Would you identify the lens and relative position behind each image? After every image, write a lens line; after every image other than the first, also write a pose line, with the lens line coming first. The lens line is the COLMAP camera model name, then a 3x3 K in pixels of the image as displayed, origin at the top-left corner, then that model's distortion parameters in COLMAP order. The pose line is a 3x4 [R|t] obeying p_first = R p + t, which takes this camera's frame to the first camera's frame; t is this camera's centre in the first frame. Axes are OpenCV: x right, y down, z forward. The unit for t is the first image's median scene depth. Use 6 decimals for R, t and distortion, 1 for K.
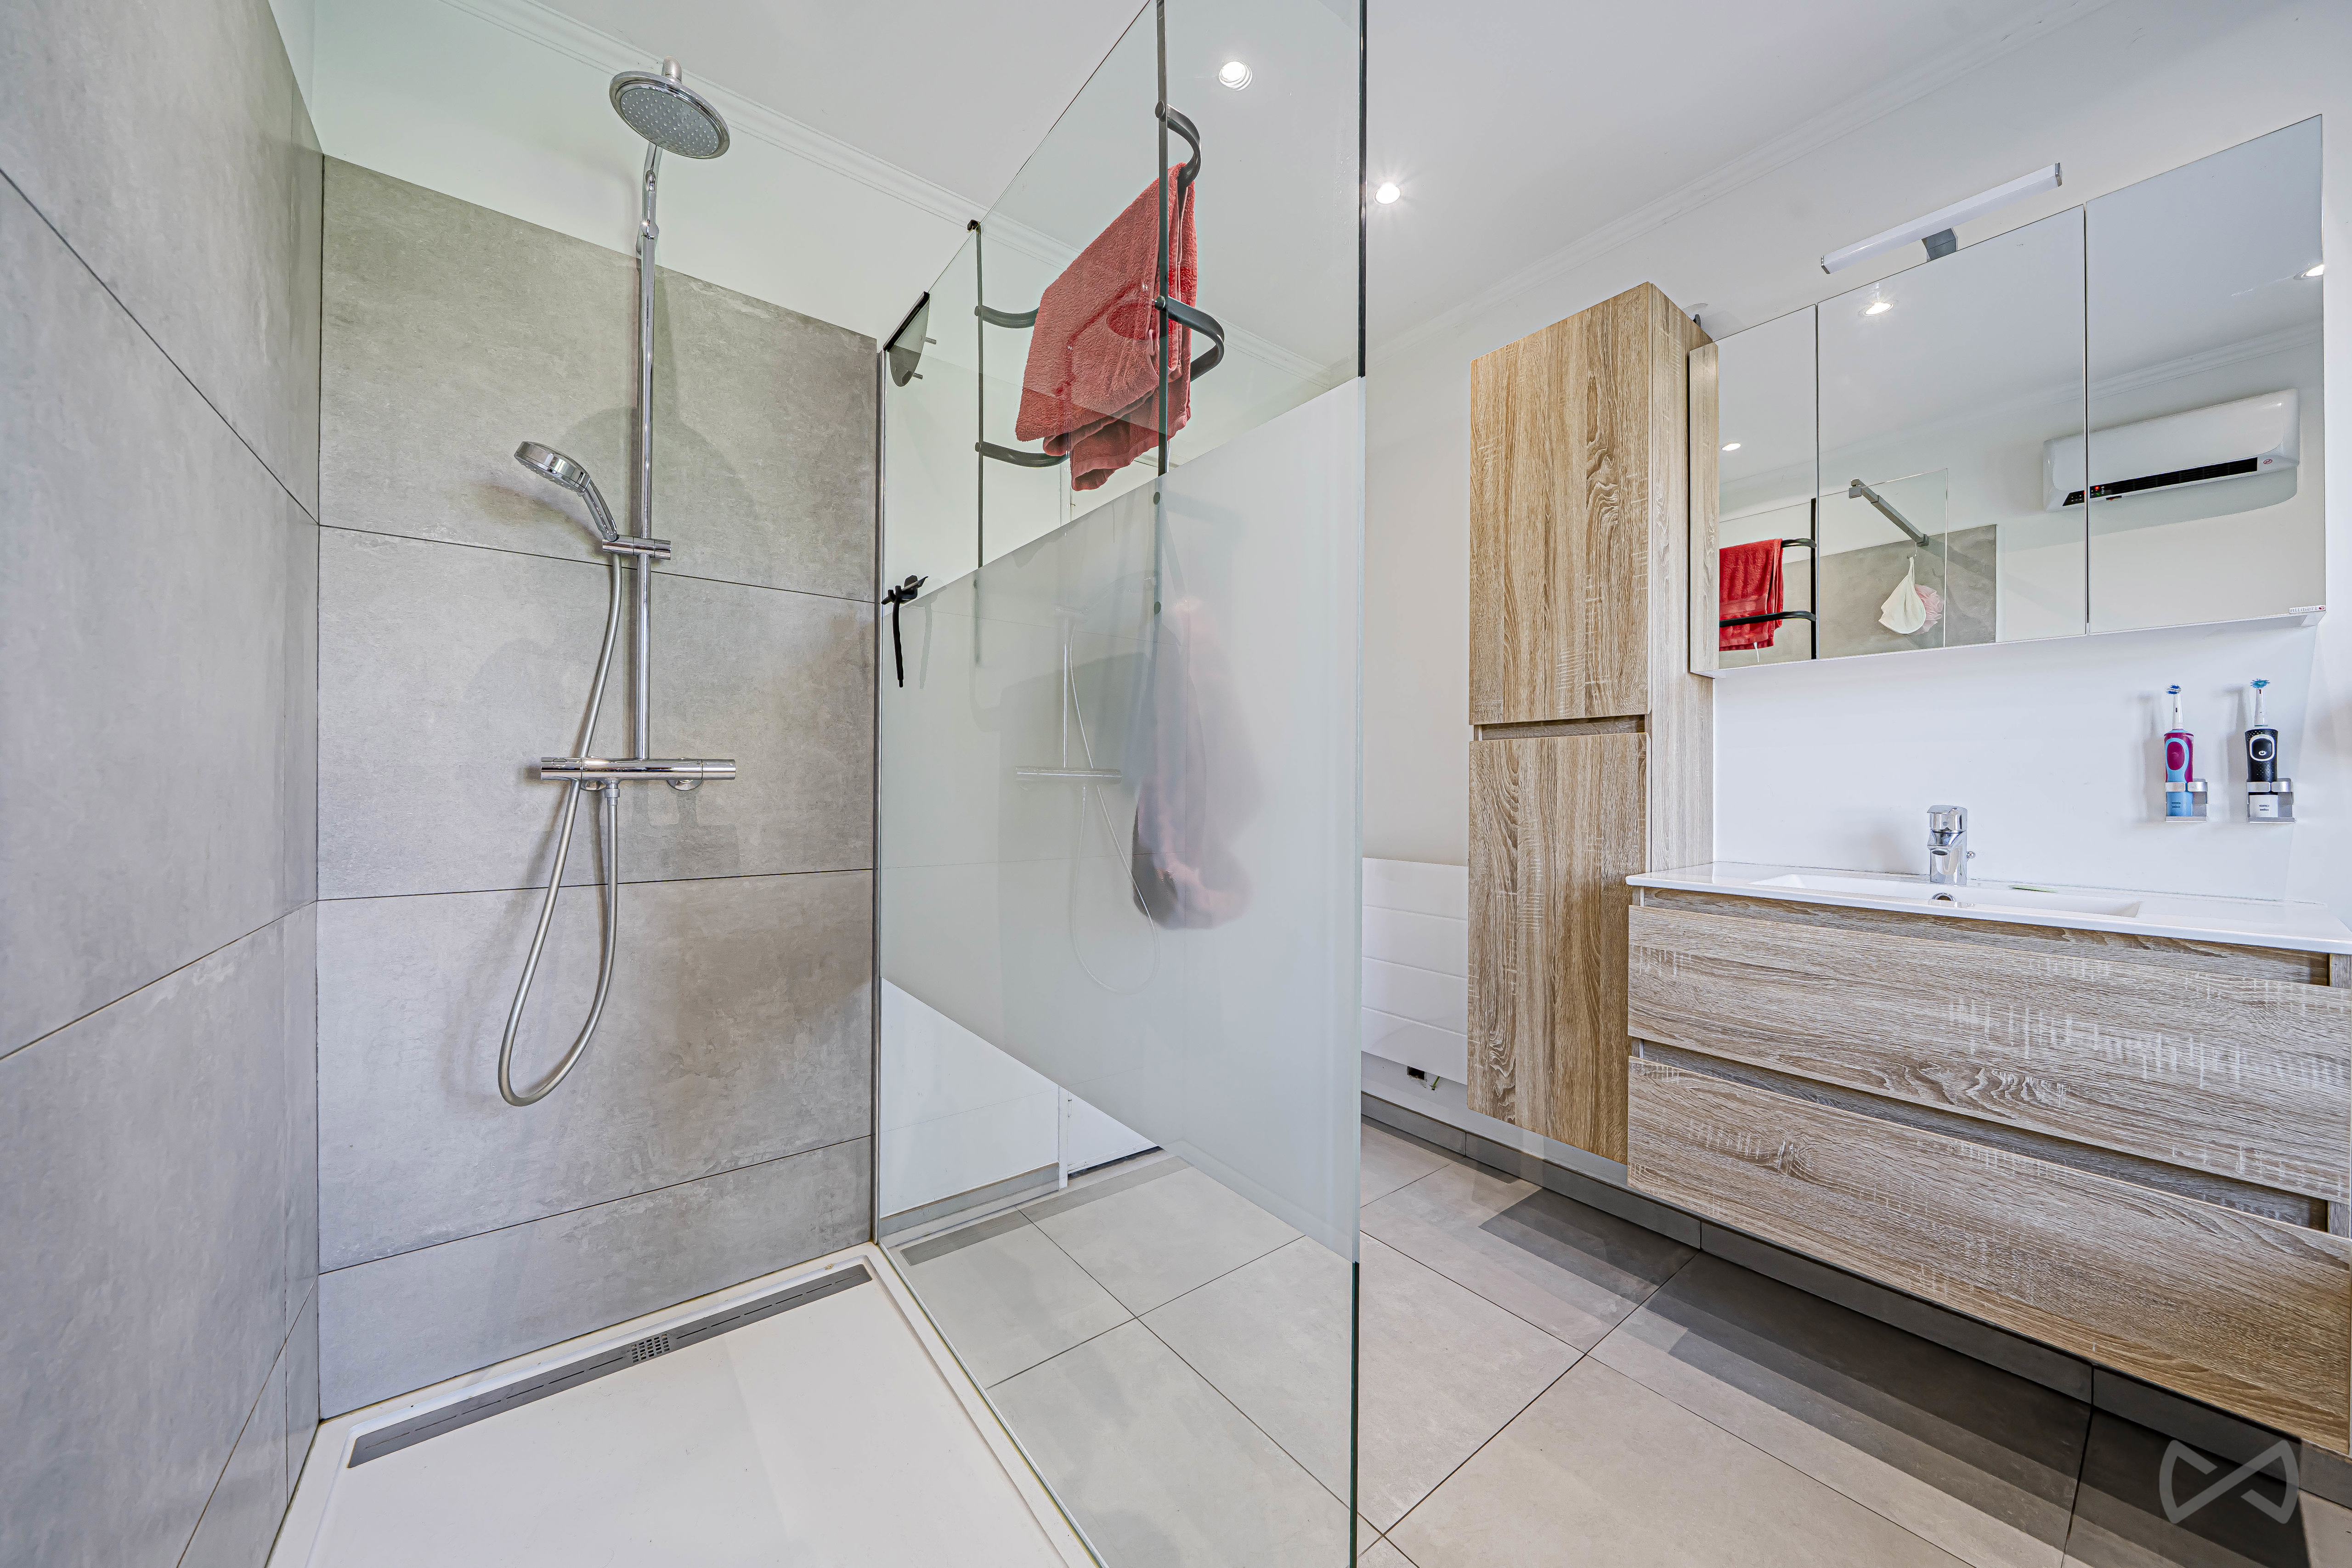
lens RADIAL K [[805.4, 0, 1174.4], [0, 805.4, 784.2], [0, 0, 1]] dist [-0.008913, -0.000030]
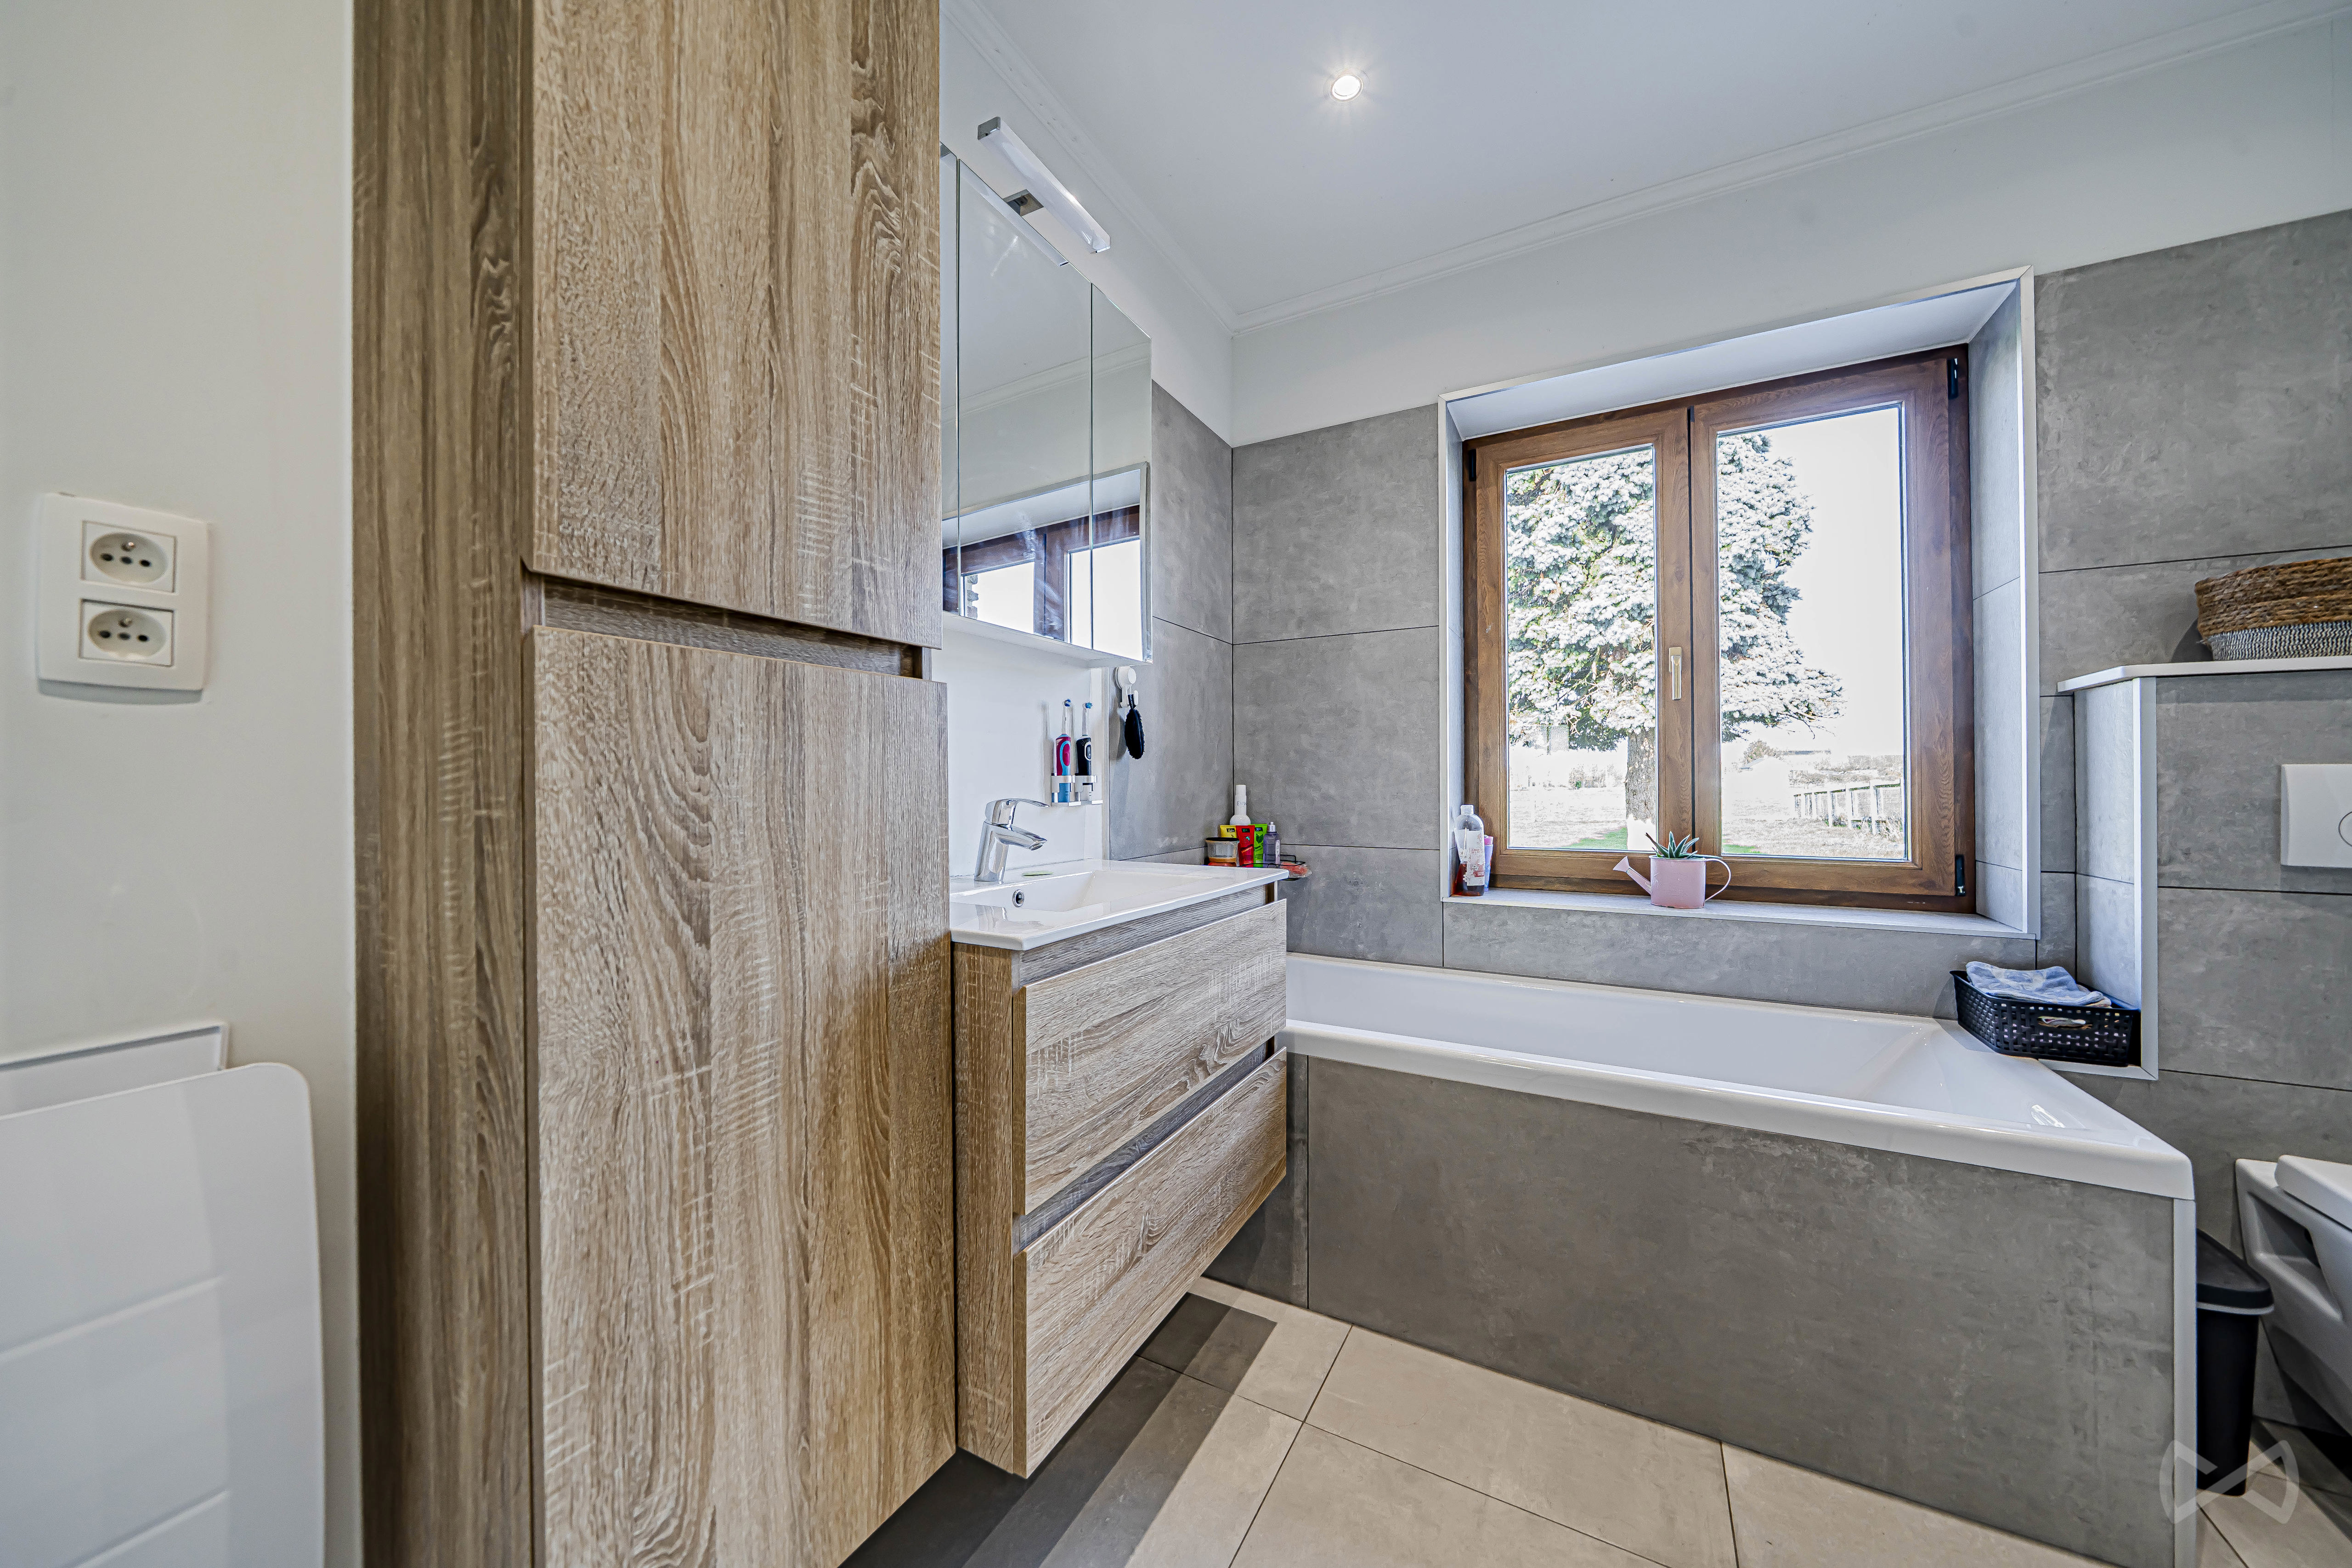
lens RADIAL K [[805.5, 0, 1179.4], [0, 805.5, 780.6], [0, 0, 1]] dist [-0.008913, -0.000030]
pose [[-0.395832, -0.000768, 0.918323, 0.000167], [-0.001606, 0.999999, 0.000144, 0.004275], [-0.918322, -0.001418, -0.395833, 0.981101]]
